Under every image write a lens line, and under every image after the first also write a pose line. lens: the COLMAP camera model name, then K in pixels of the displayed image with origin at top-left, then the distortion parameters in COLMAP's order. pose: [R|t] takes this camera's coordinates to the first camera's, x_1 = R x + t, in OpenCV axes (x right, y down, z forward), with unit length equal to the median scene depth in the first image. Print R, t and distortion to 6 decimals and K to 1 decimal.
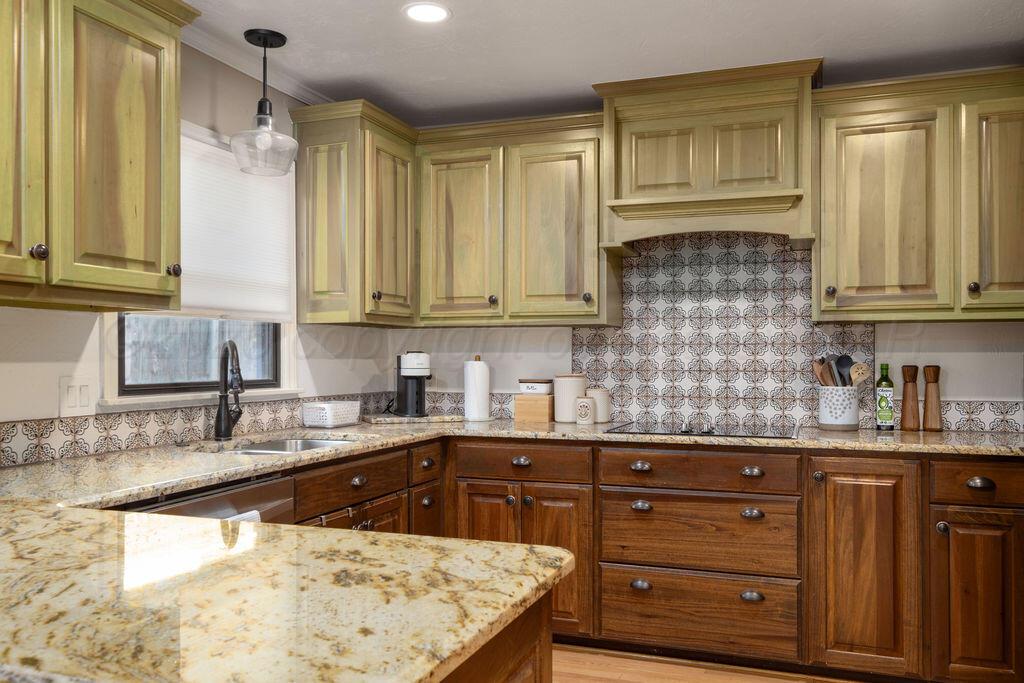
lens RADIAL K [[913.3, 0, 516.9], [0, 913.3, 343.7], [0, 0, 1]] dist [0.008755, 0.024546]
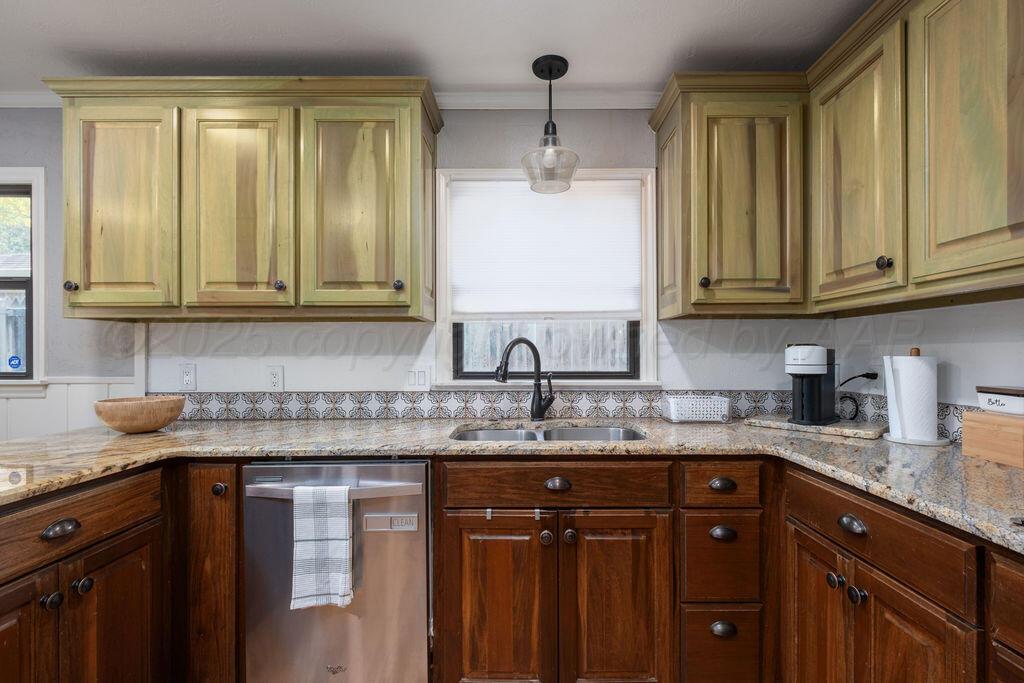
lens RADIAL K [[463.6, 0, 512.5], [0, 463.6, 351.7], [0, 0, 1]] dist [0.009621, -0.001757]
pose [[0.318555, -0.004535, -0.947894, 0.228743], [0.016448, 0.999864, 0.000744, 0.012327], [0.947762, -0.015828, 0.318586, 0.704692]]
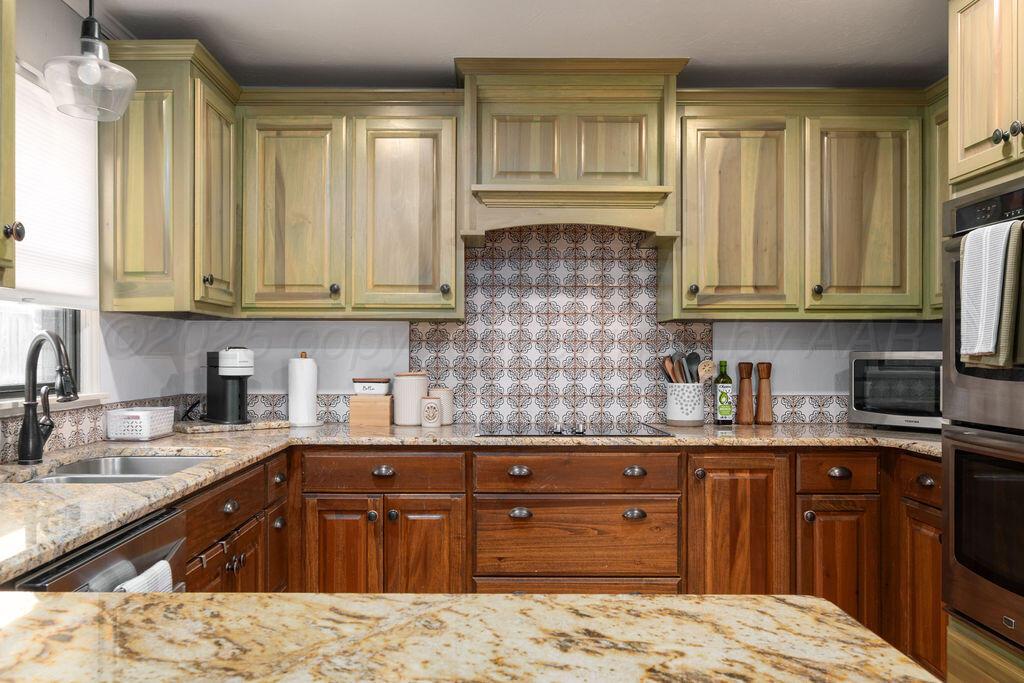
lens RADIAL K [[877.0, 0, 504.9], [0, 877.0, 347.3], [0, 0, 1]] dist [-0.015833, 0.039513]
pose [[0.931242, 0.004596, 0.364373, -0.200273], [-0.007052, 0.999961, 0.005409, 0.002890], [-0.364333, -0.007607, 0.931238, 0.167406]]
